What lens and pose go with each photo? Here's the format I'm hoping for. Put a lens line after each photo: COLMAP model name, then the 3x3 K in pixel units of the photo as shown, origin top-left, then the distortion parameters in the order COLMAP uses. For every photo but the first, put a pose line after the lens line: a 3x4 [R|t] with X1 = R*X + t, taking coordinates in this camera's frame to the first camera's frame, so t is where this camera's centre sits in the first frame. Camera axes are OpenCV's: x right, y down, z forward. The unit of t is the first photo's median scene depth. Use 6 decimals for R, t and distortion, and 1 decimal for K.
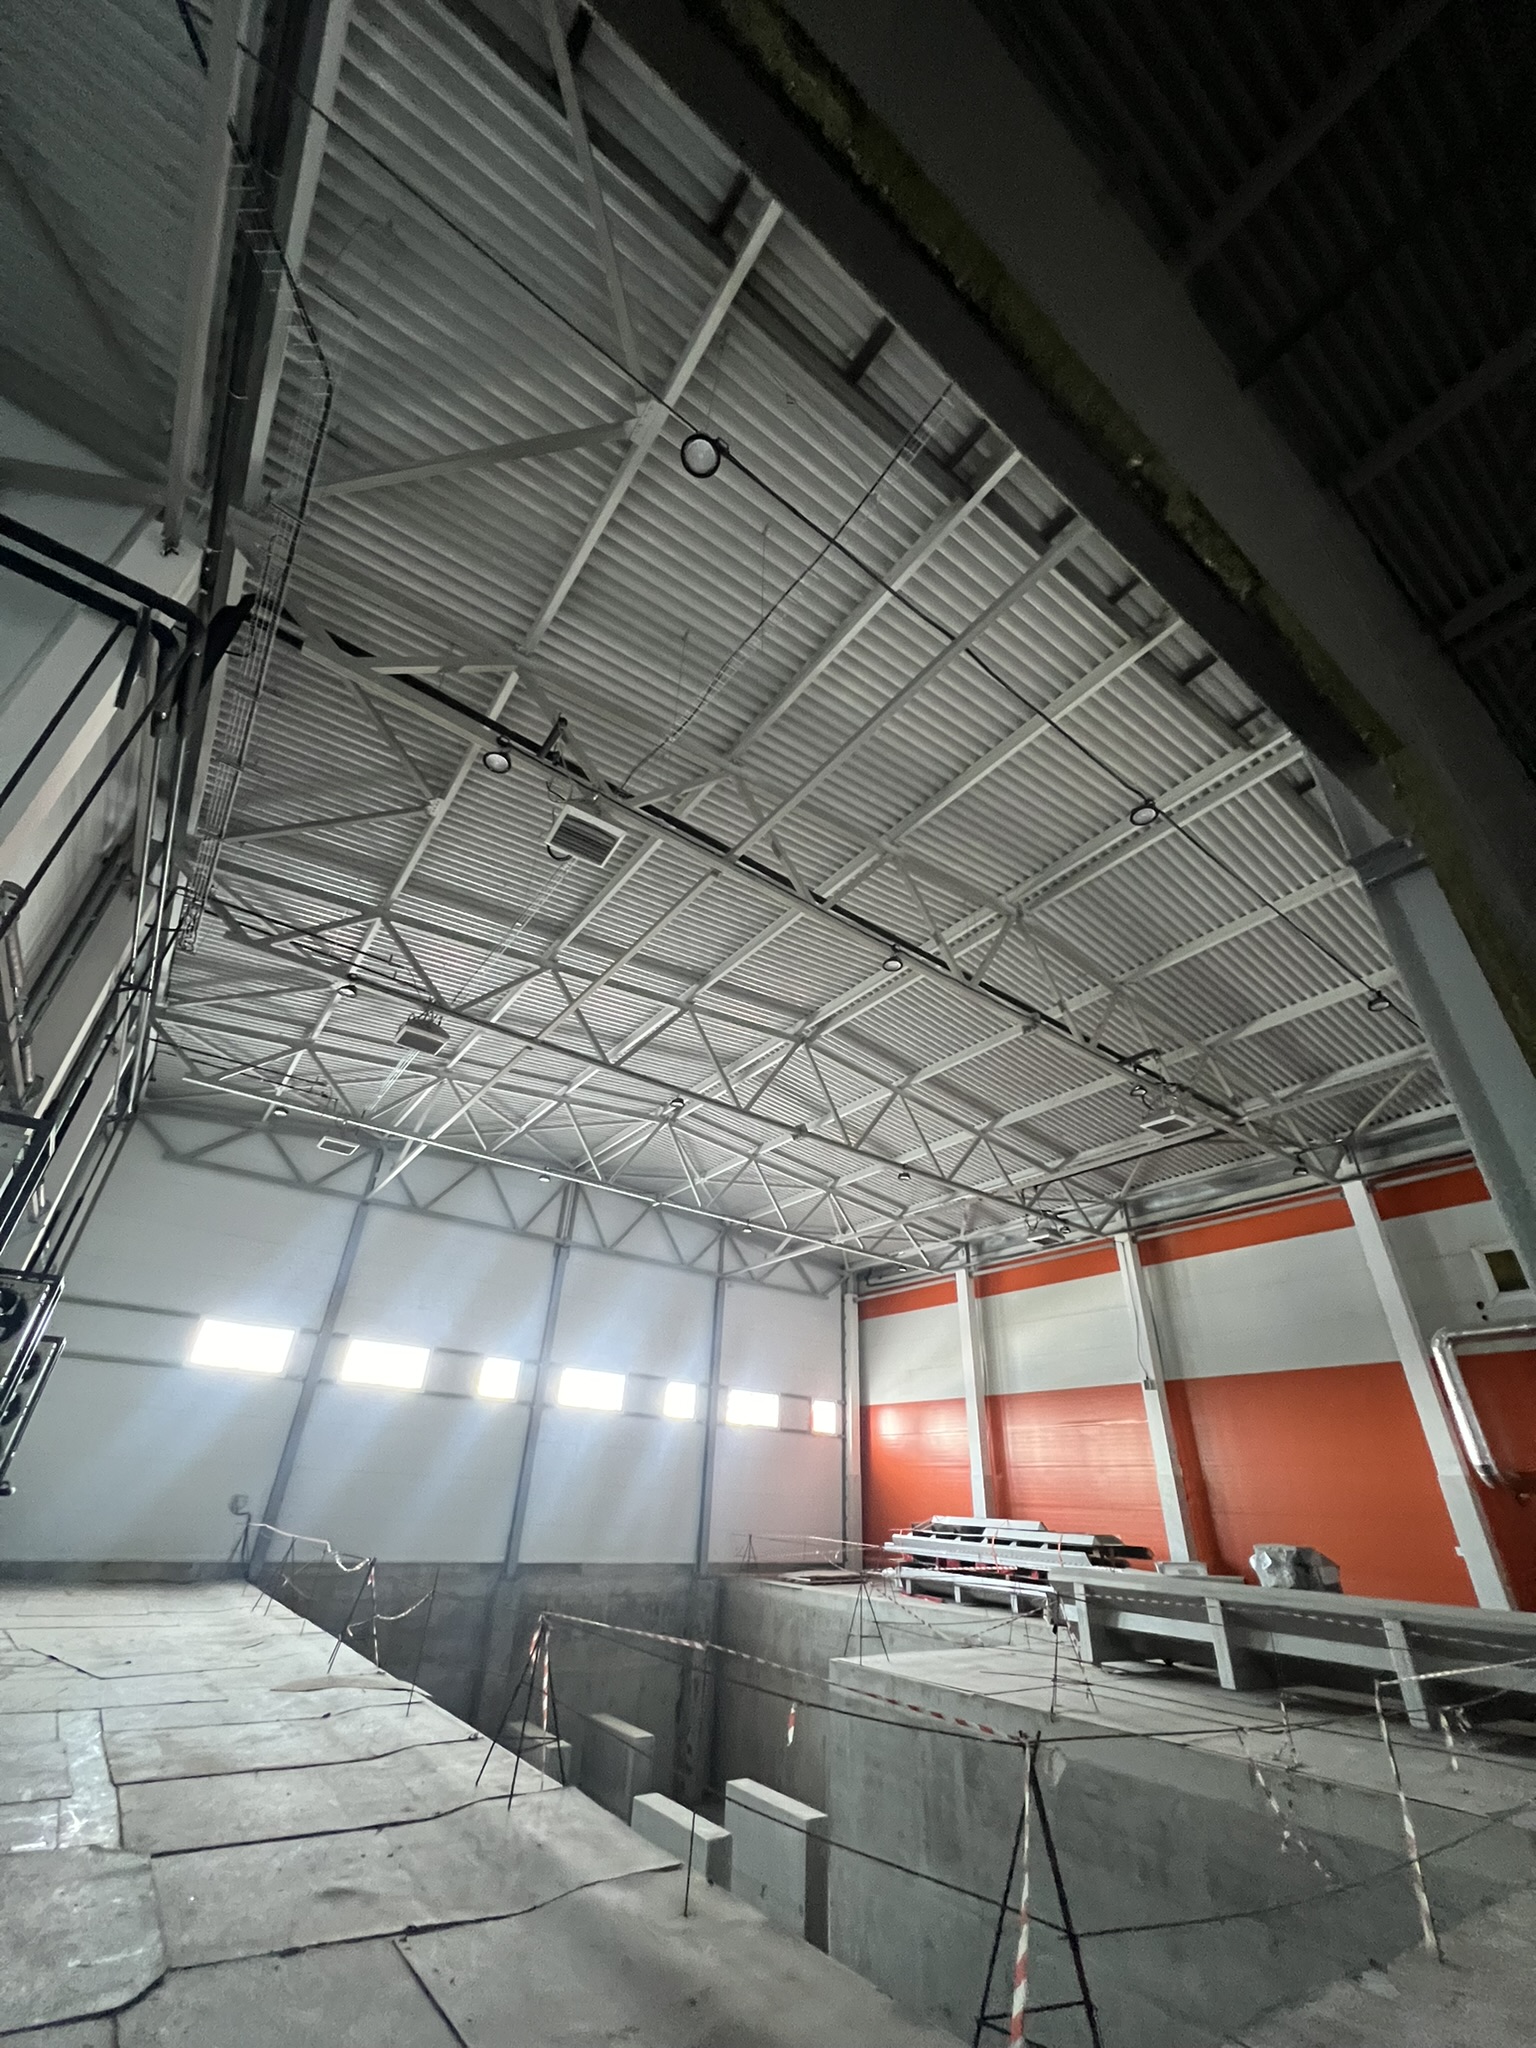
lens RADIAL K [[818.3, 0, 768.0], [0, 818.3, 1024.0], [0, 0, 1]] dist [-0.000338, 0.000056]
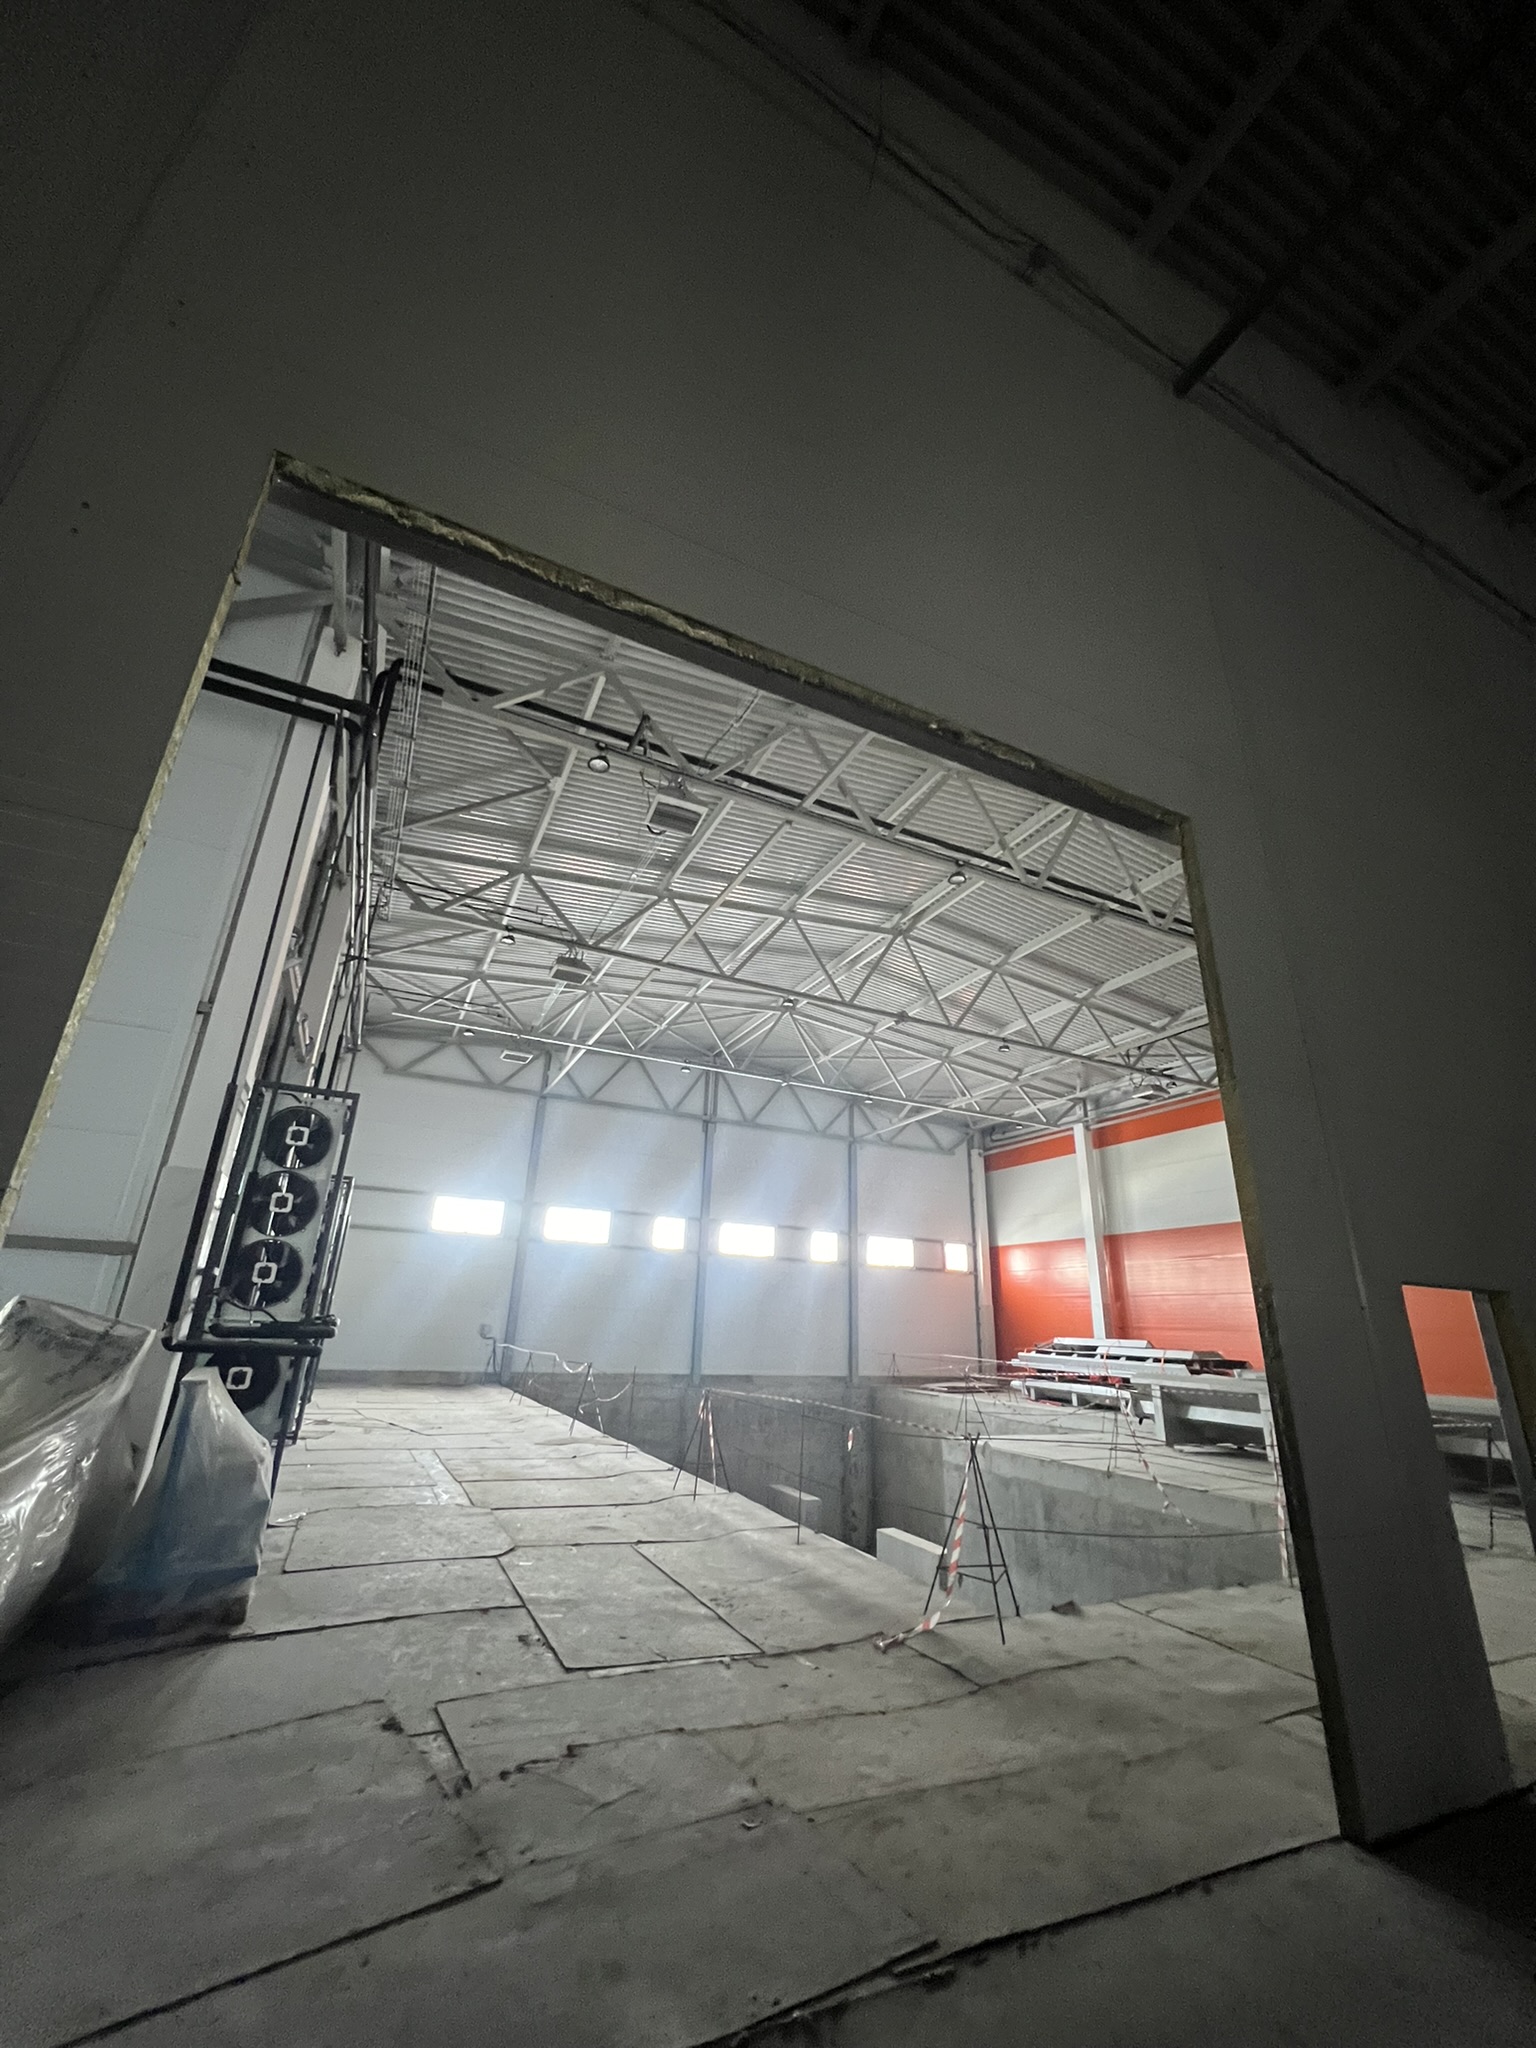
lens RADIAL K [[818.3, 0, 768.0], [0, 818.3, 1024.0], [0, 0, 1]] dist [-0.000338, 0.000056]
pose [[0.982785, -0.071565, -0.170332, 0.044422], [0.098960, 0.982434, 0.158212, -0.047651], [0.156017, -0.172345, 0.972603, -0.098631]]
